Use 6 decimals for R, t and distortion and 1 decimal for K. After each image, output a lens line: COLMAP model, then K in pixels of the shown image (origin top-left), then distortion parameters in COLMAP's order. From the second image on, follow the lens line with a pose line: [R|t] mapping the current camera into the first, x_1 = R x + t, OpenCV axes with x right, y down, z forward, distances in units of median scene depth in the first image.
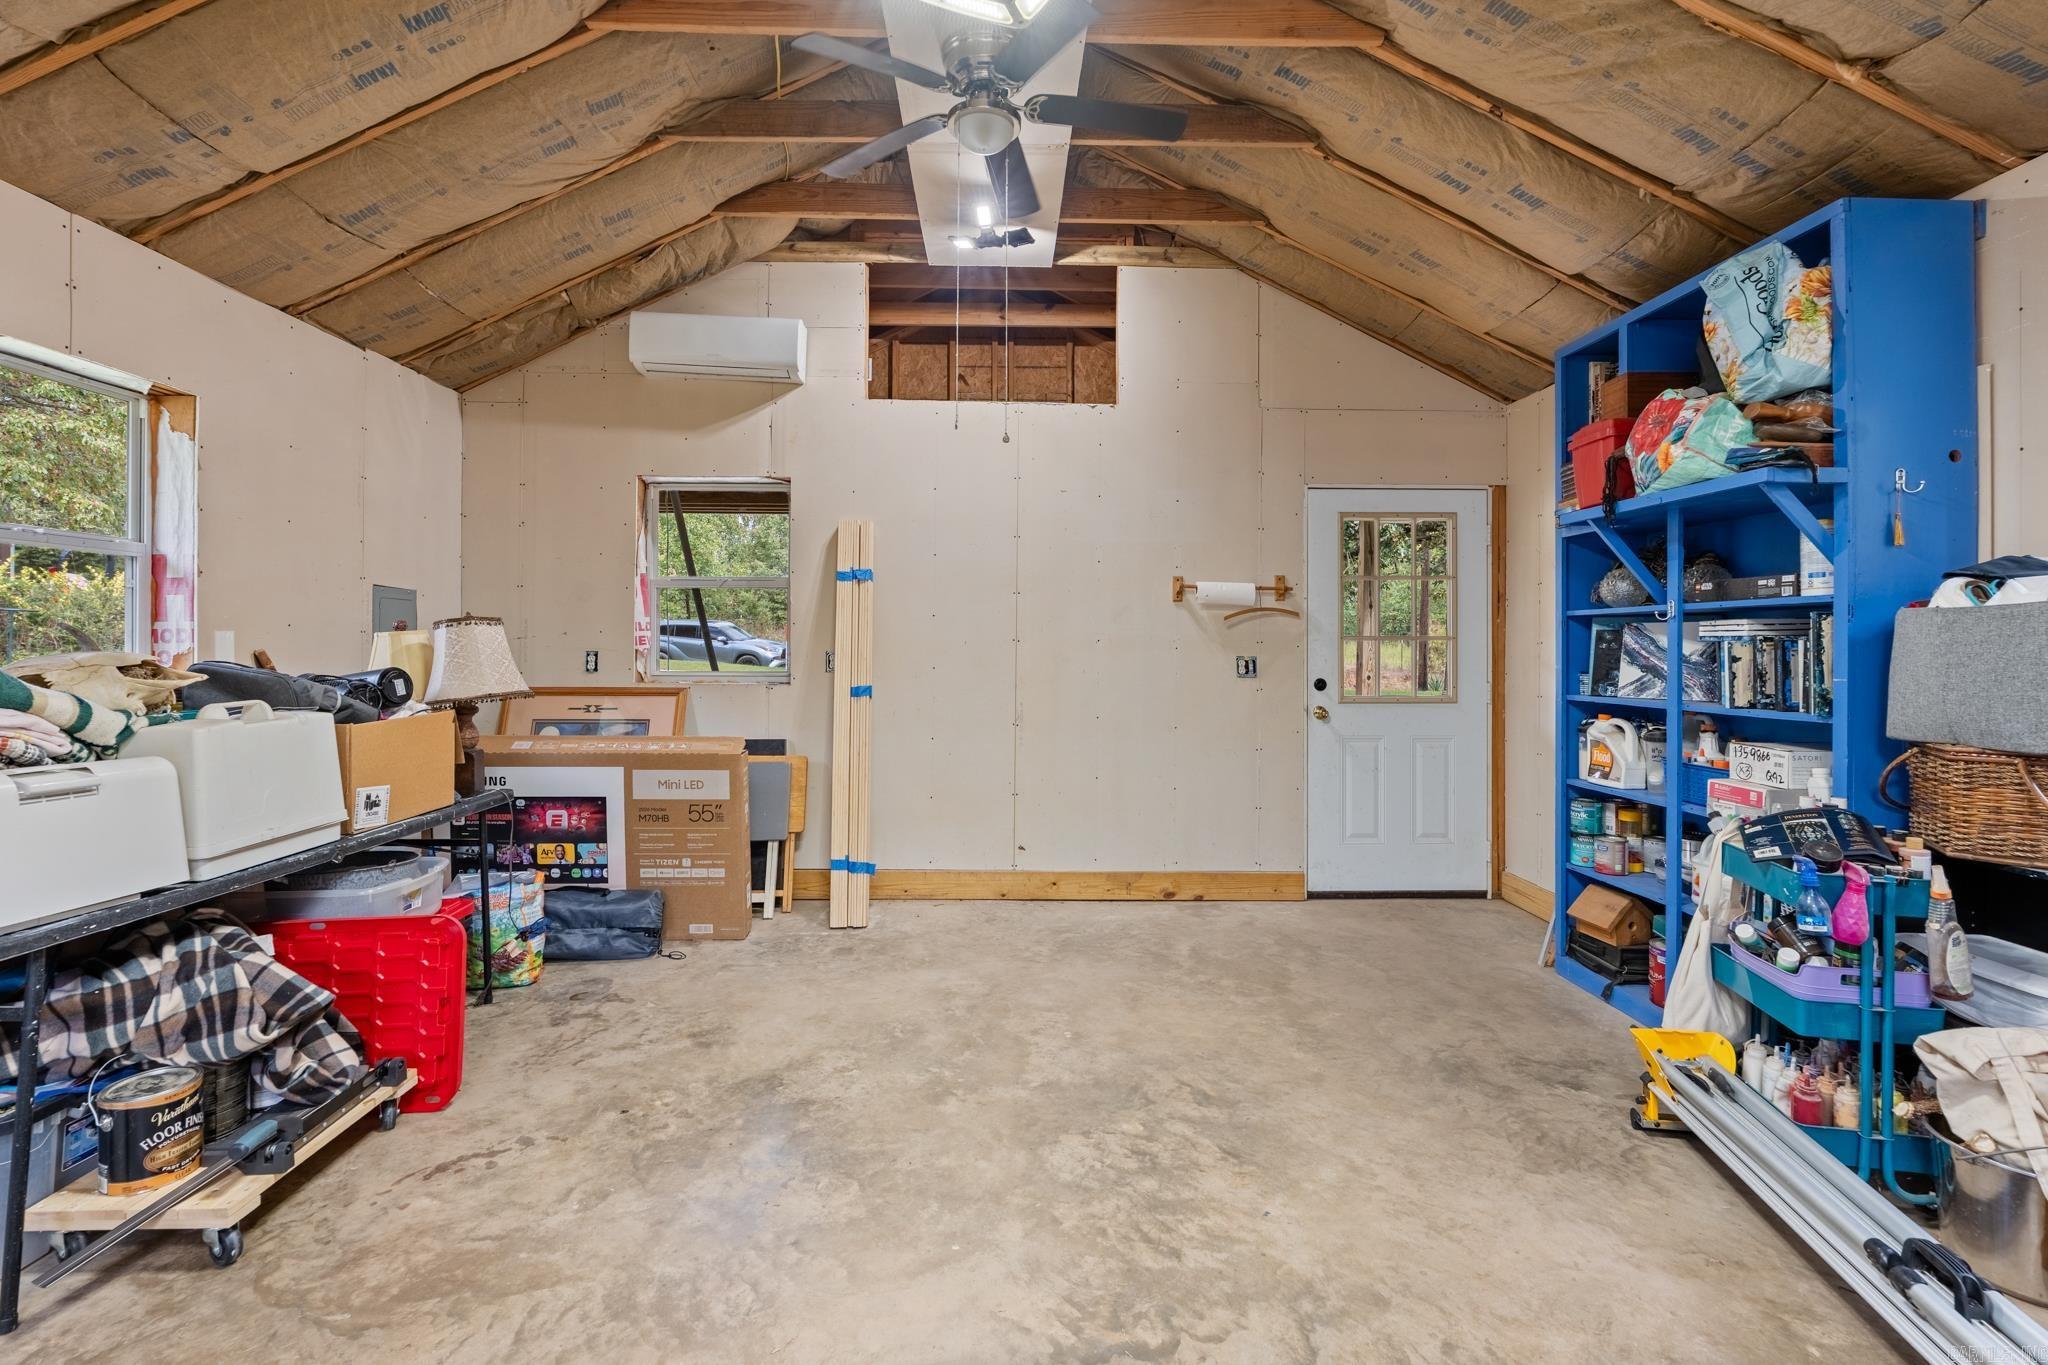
lens RADIAL K [[909.0, 0, 1021.6], [0, 909.0, 675.1], [0, 0, 1]] dist [-0.005299, -0.000405]
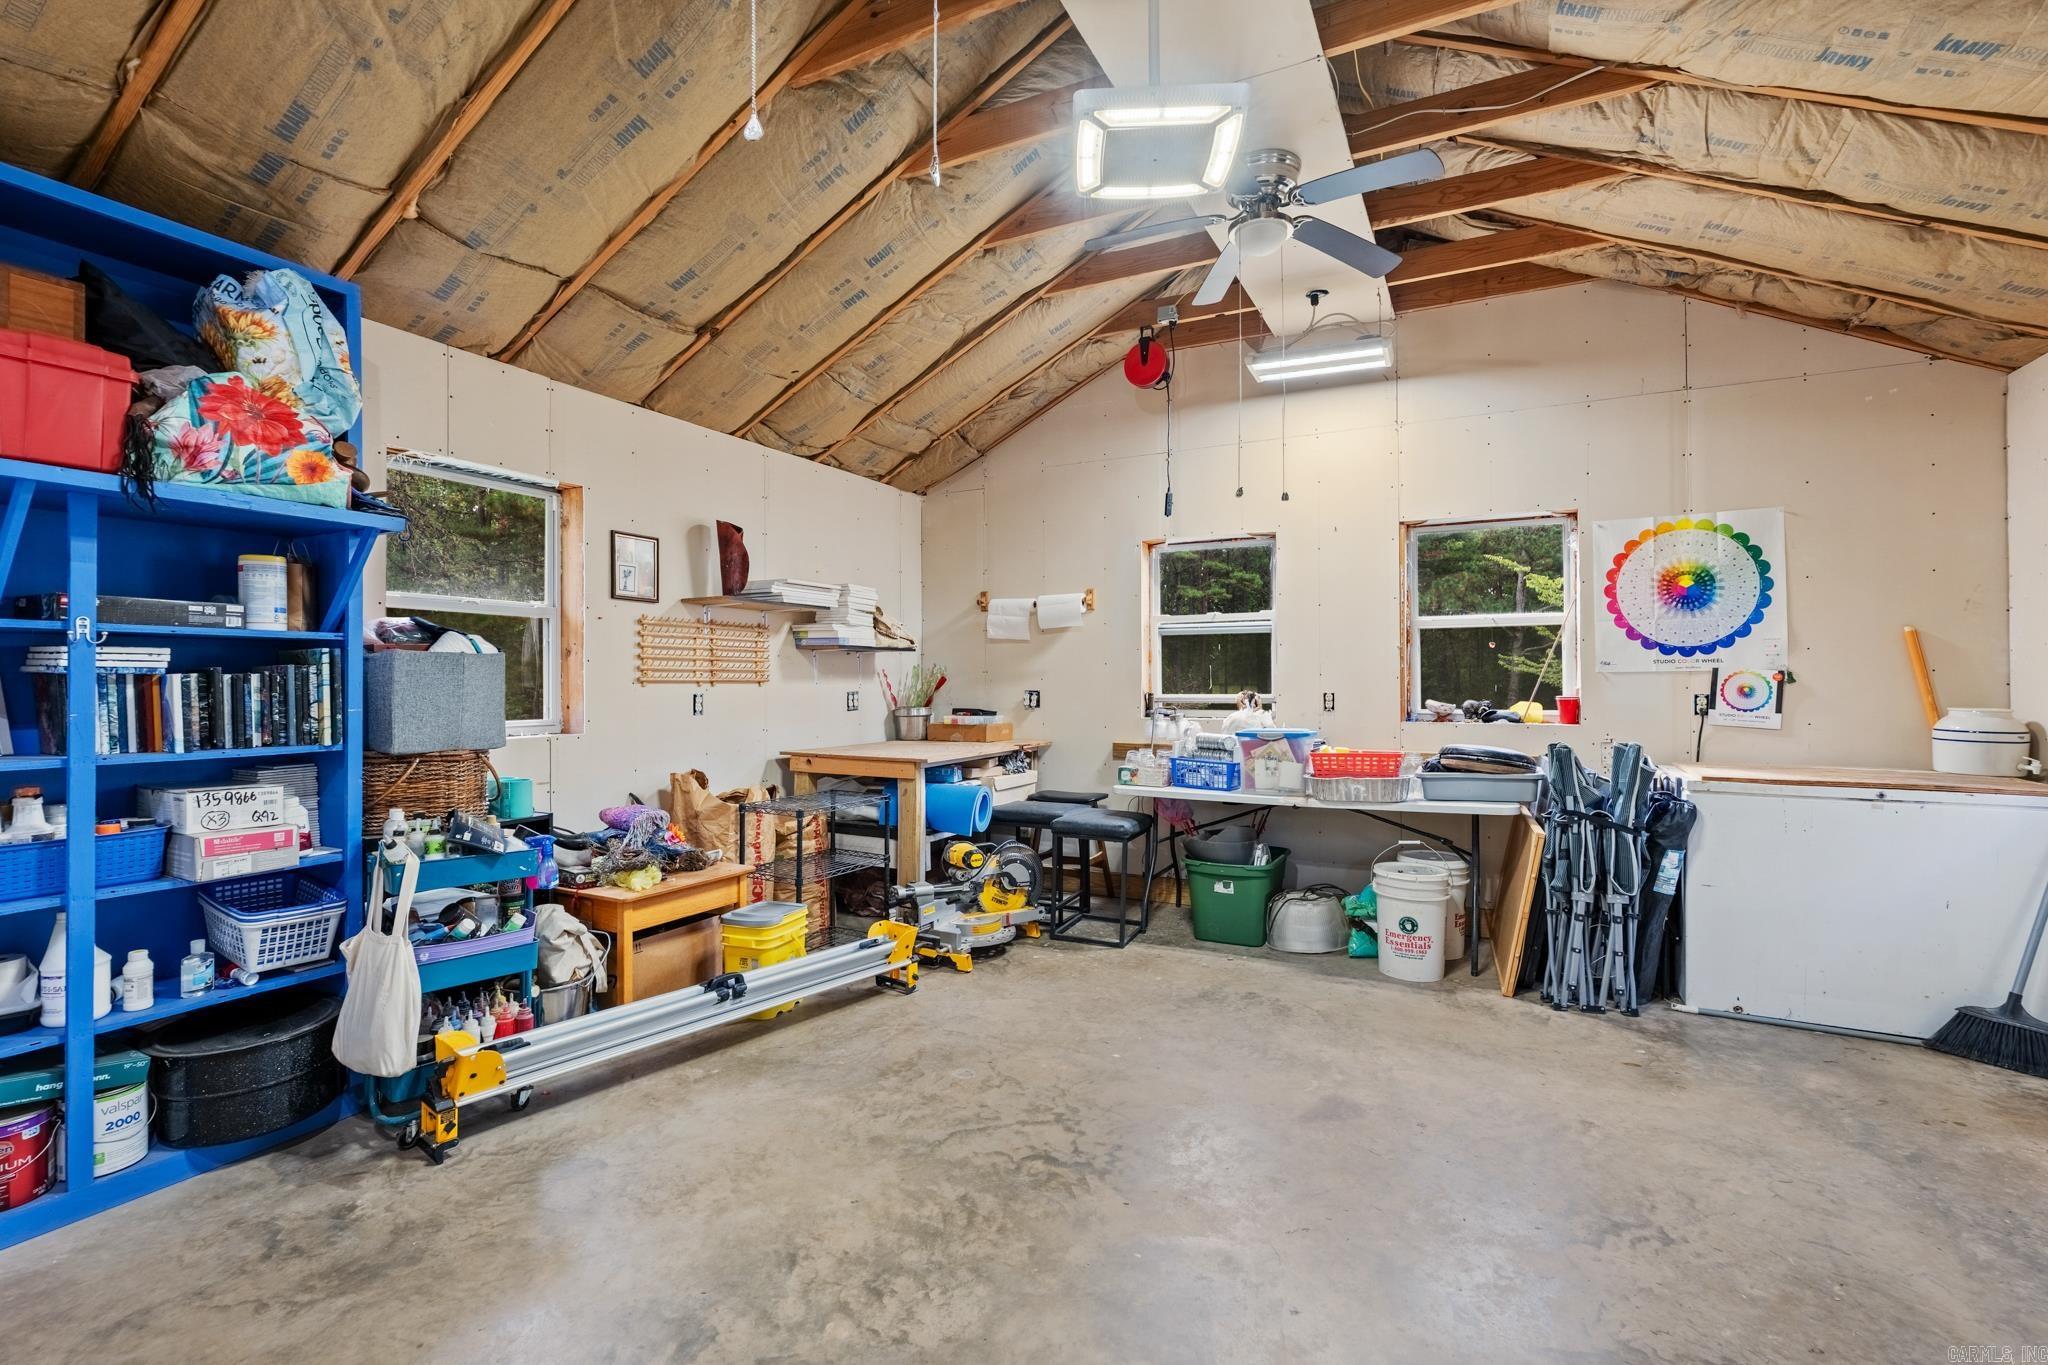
lens RADIAL K [[909.0, 0, 1021.6], [0, 909.0, 675.1], [0, 0, 1]] dist [-0.005299, -0.000405]
pose [[-0.877459, 0.006923, 0.479601, -0.353185], [0.016645, 0.999733, 0.016022, -0.040439], [-0.479362, 0.022041, -0.877340, 1.513289]]
